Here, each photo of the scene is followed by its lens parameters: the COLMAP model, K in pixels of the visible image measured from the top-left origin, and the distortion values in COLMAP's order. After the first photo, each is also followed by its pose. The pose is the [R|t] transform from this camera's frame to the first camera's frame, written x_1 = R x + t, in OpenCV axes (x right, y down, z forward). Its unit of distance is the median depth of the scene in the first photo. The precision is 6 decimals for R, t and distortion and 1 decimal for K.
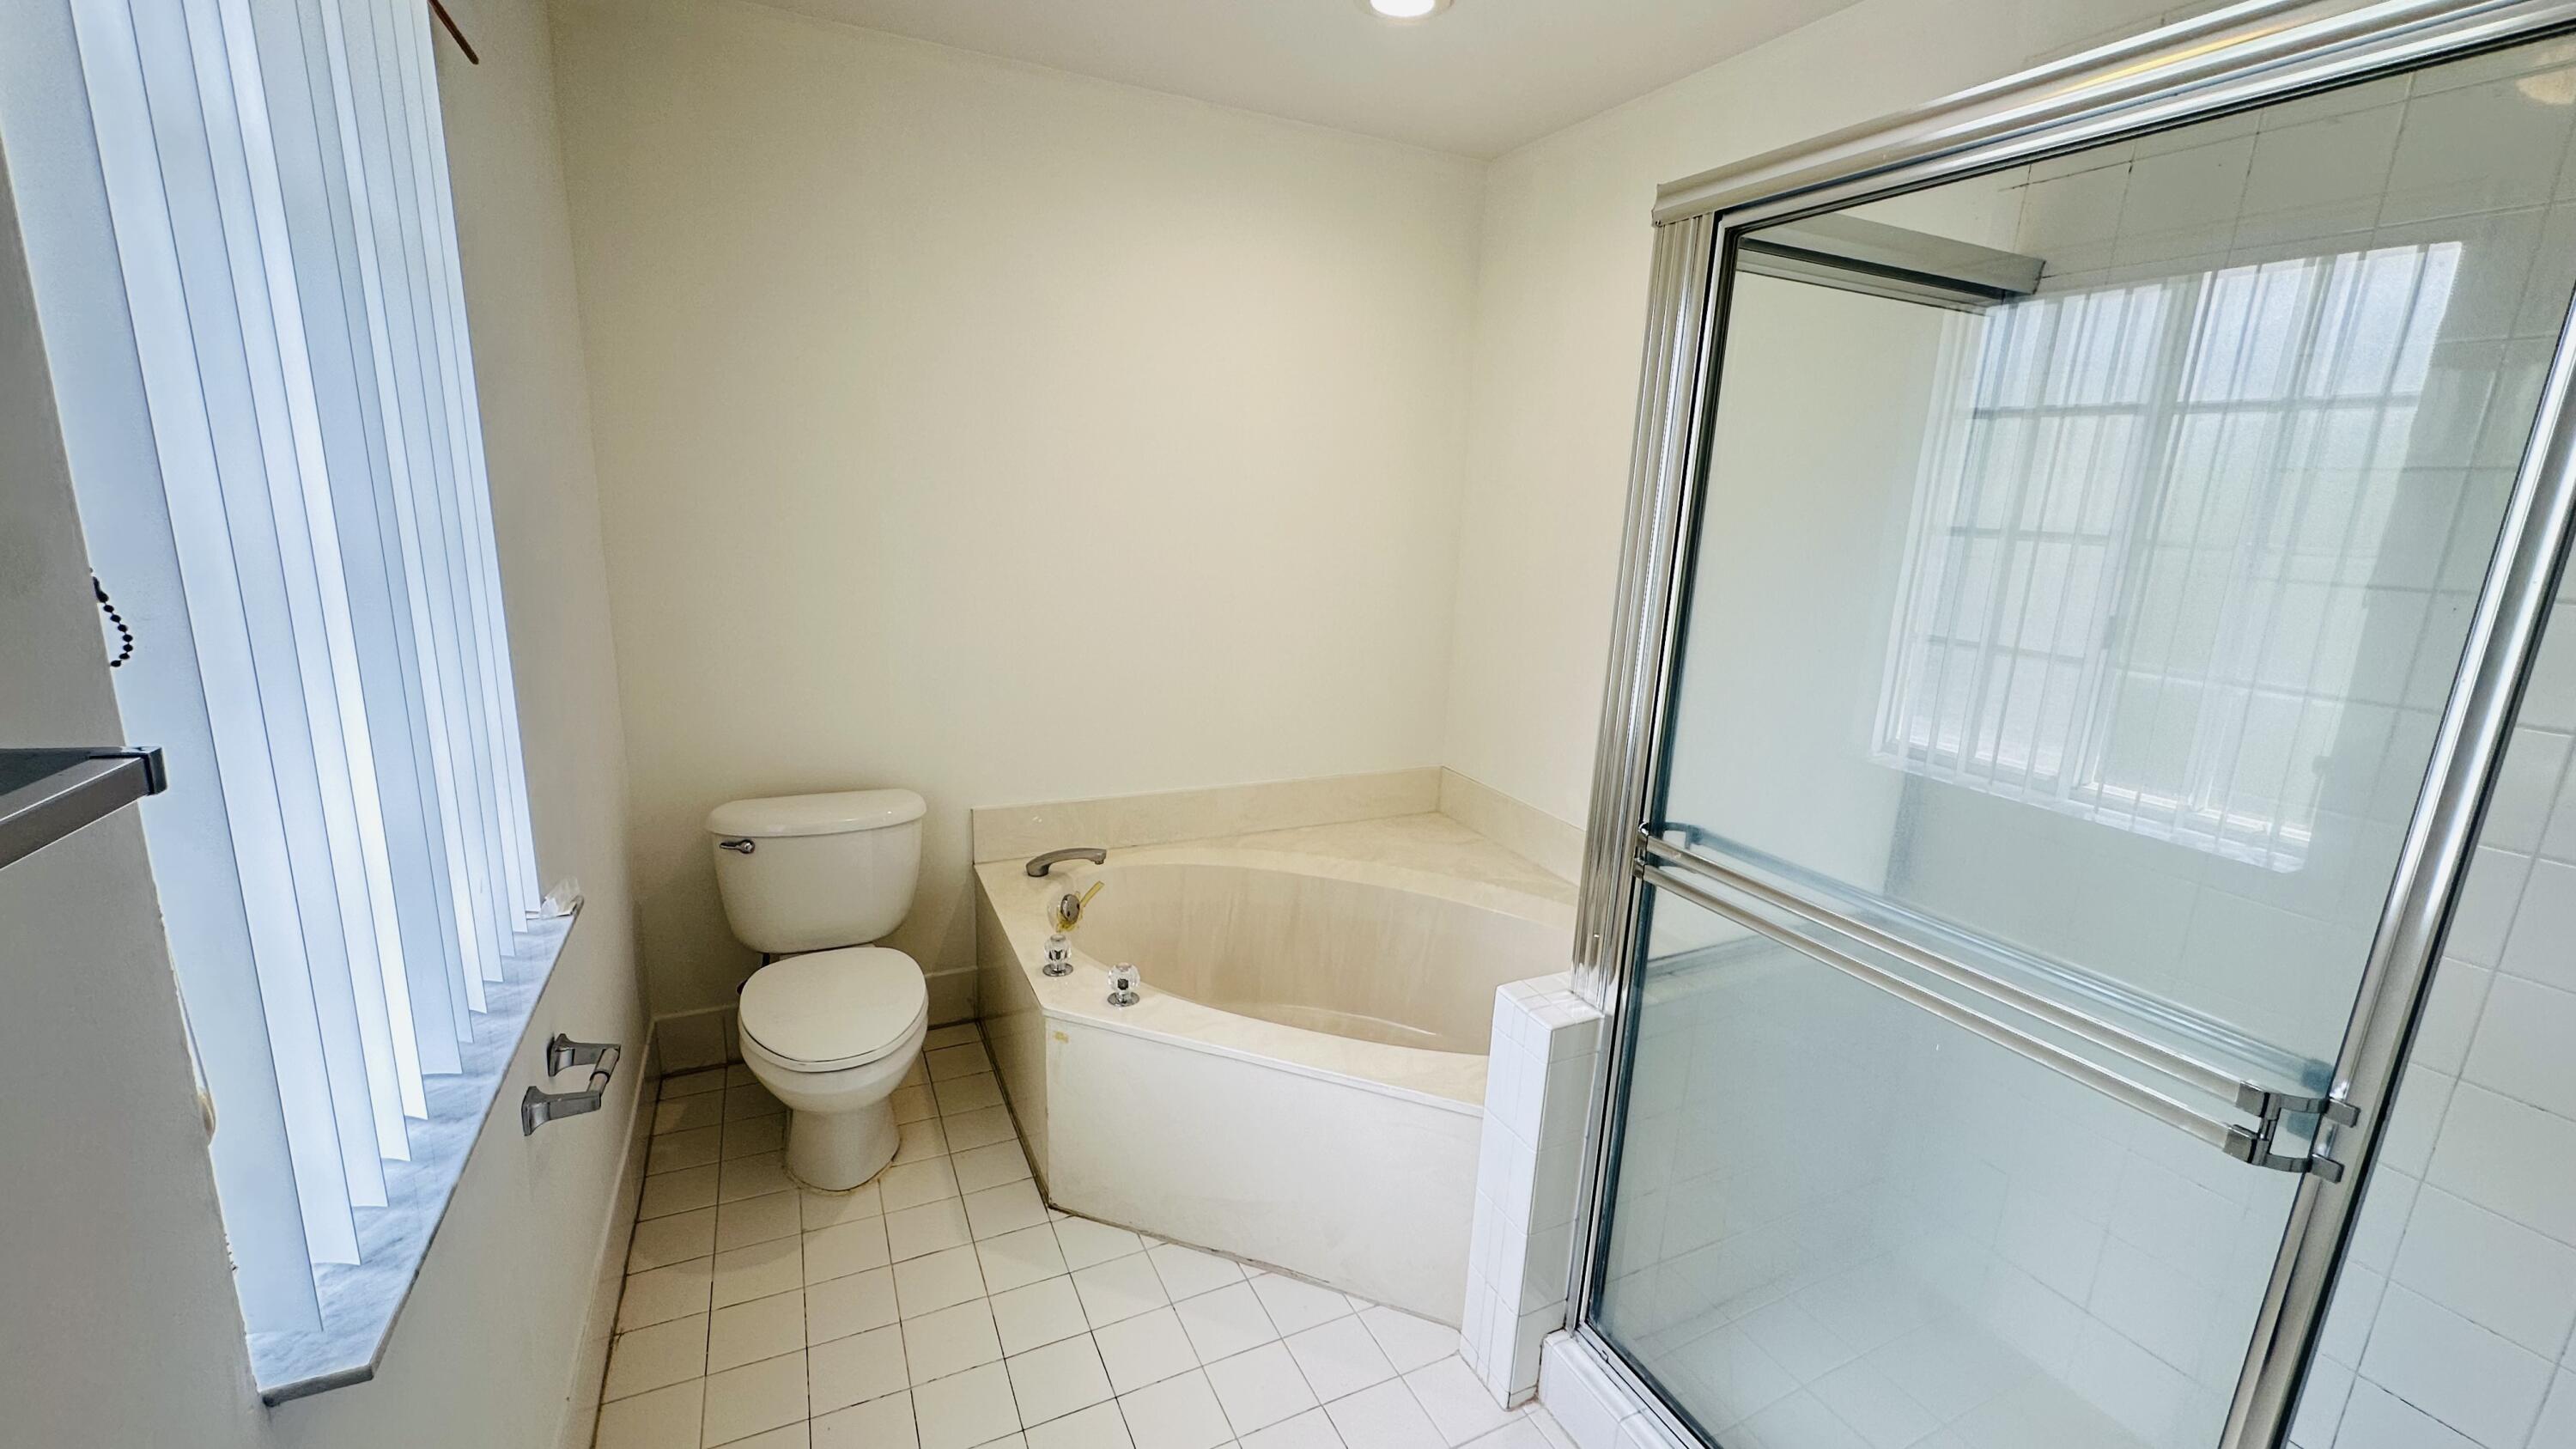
lens RADIAL K [[1024.7, 0, 1284.6], [0, 1024.7, 725.9], [0, 0, 1]] dist [-0.003411, 0.000677]
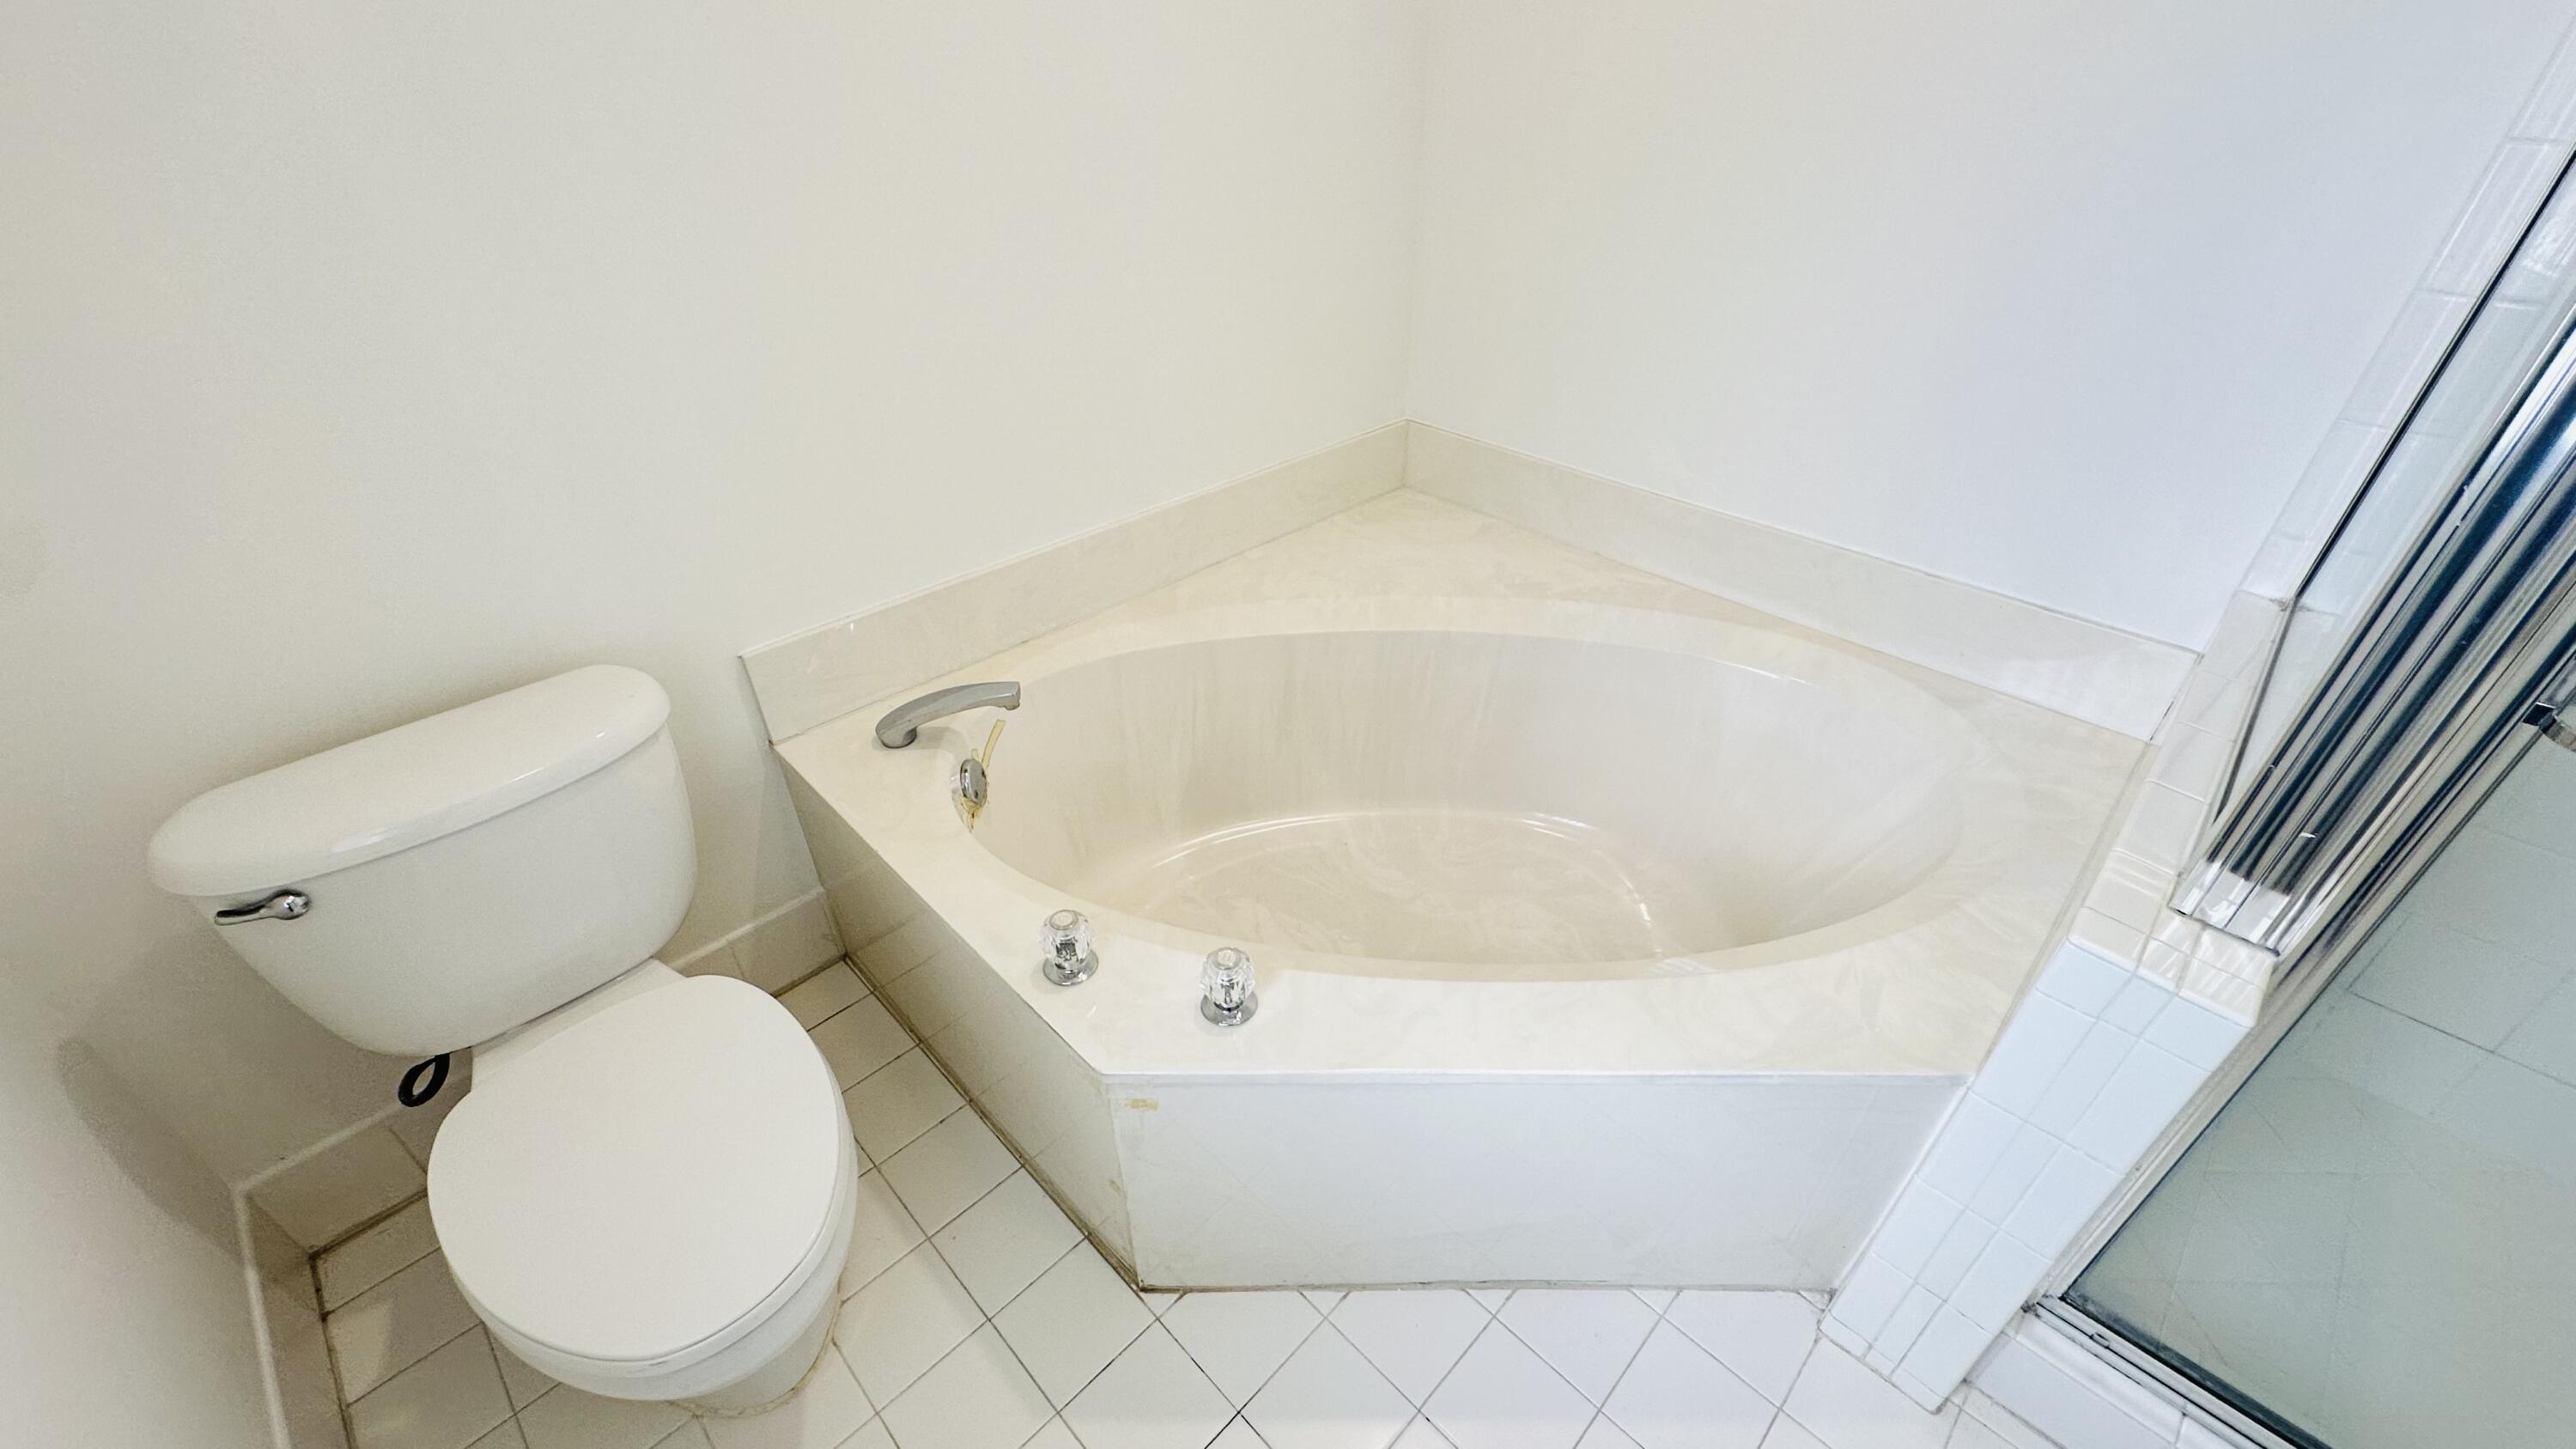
lens RADIAL K [[1024.7, 0, 1285.5], [0, 1024.7, 716.9], [0, 0, 1]] dist [-0.003411, 0.000677]
pose [[0.941932, -0.224015, 0.250164, -0.177798], [0.115248, 0.915376, 0.385753, -0.067385], [-0.315408, -0.334522, 0.888039, 0.419972]]
